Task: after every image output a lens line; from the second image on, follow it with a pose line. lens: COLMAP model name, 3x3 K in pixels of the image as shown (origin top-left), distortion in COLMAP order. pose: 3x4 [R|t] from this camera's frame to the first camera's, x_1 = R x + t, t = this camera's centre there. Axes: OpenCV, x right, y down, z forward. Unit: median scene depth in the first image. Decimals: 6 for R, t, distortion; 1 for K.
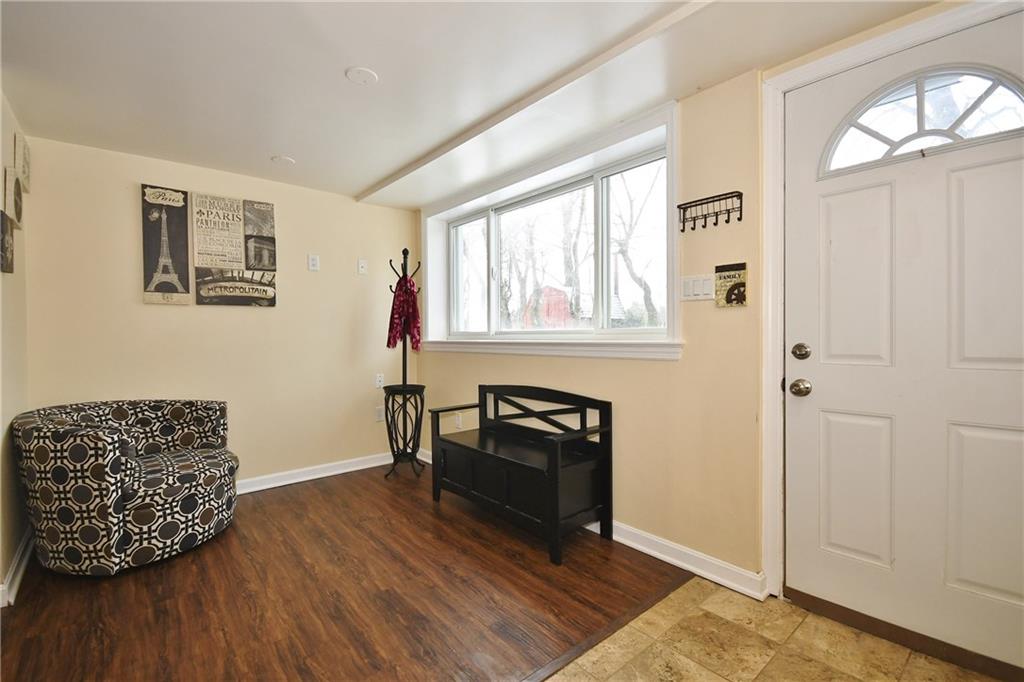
lens RADIAL K [[446.1, 0, 495.2], [0, 446.1, 345.6], [0, 0, 1]] dist [0.000950, -0.010235]
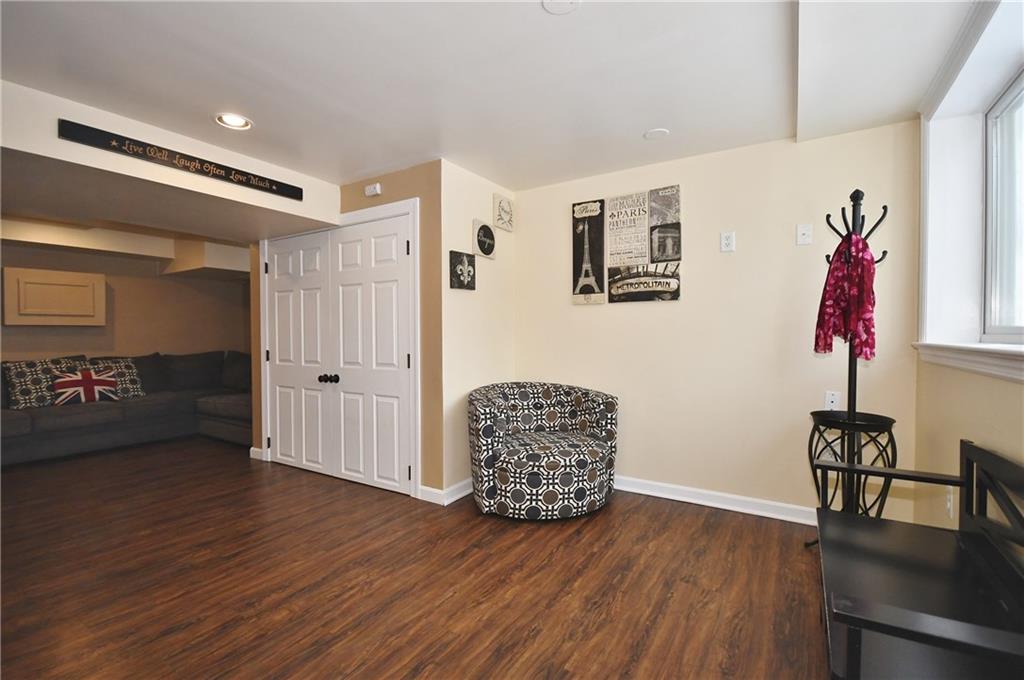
lens RADIAL K [[446.1, 0, 495.2], [0, 446.1, 344.6], [0, 0, 1]] dist [0.000950, -0.010235]
pose [[0.311985, 0.033551, -0.949495, 0.270835], [-0.022146, 0.999362, 0.028036, -0.016241], [0.949829, 0.012281, 0.312528, 0.414510]]
